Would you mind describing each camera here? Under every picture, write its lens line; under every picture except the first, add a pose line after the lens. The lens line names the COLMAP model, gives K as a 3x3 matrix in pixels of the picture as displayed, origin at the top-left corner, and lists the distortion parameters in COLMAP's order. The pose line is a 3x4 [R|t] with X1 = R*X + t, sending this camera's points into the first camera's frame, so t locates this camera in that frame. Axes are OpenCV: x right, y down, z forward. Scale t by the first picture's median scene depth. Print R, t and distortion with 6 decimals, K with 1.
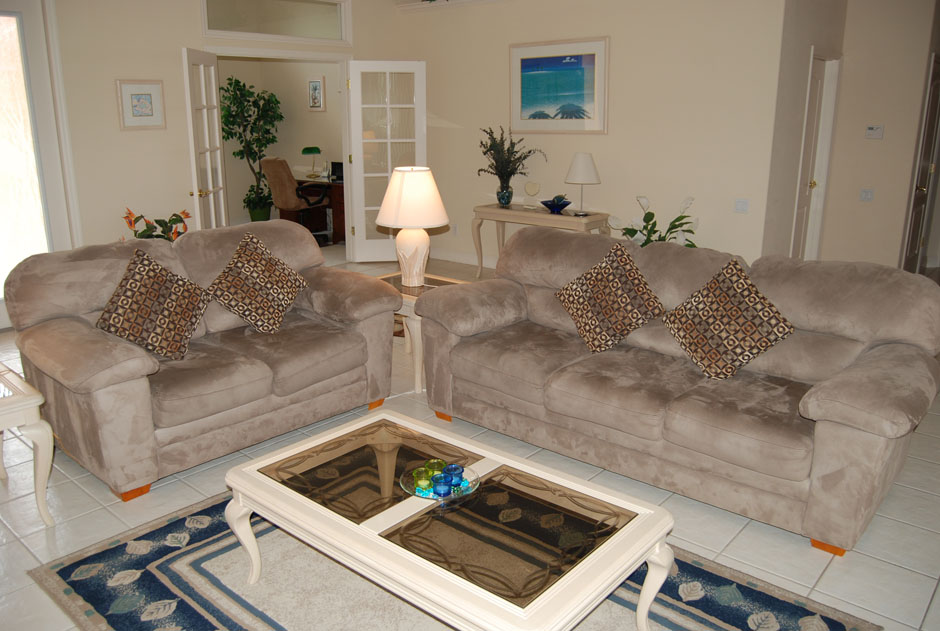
lens RADIAL K [[742.9, 0, 470.0], [0, 742.9, 316.5], [0, 0, 1]] dist [-0.090940, 0.037341]
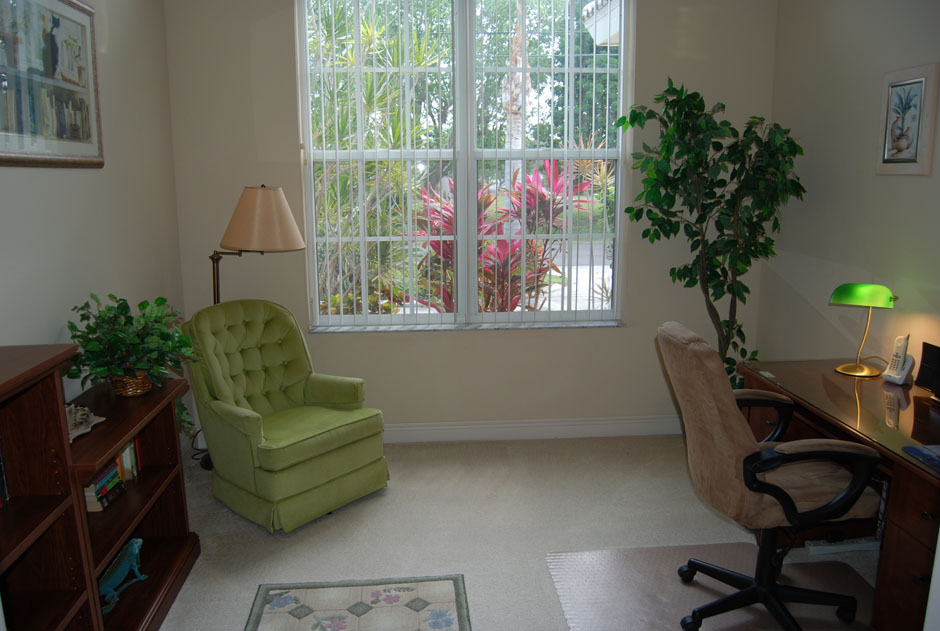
lens RADIAL K [[742.9, 0, 470.3], [0, 742.9, 316.7], [0, 0, 1]] dist [-0.090940, 0.037341]
pose [[0.717956, 0.127977, -0.684223, -0.116742], [-0.181060, 0.983454, -0.006040, -0.176351], [0.672128, 0.128222, 0.729248, 0.629827]]
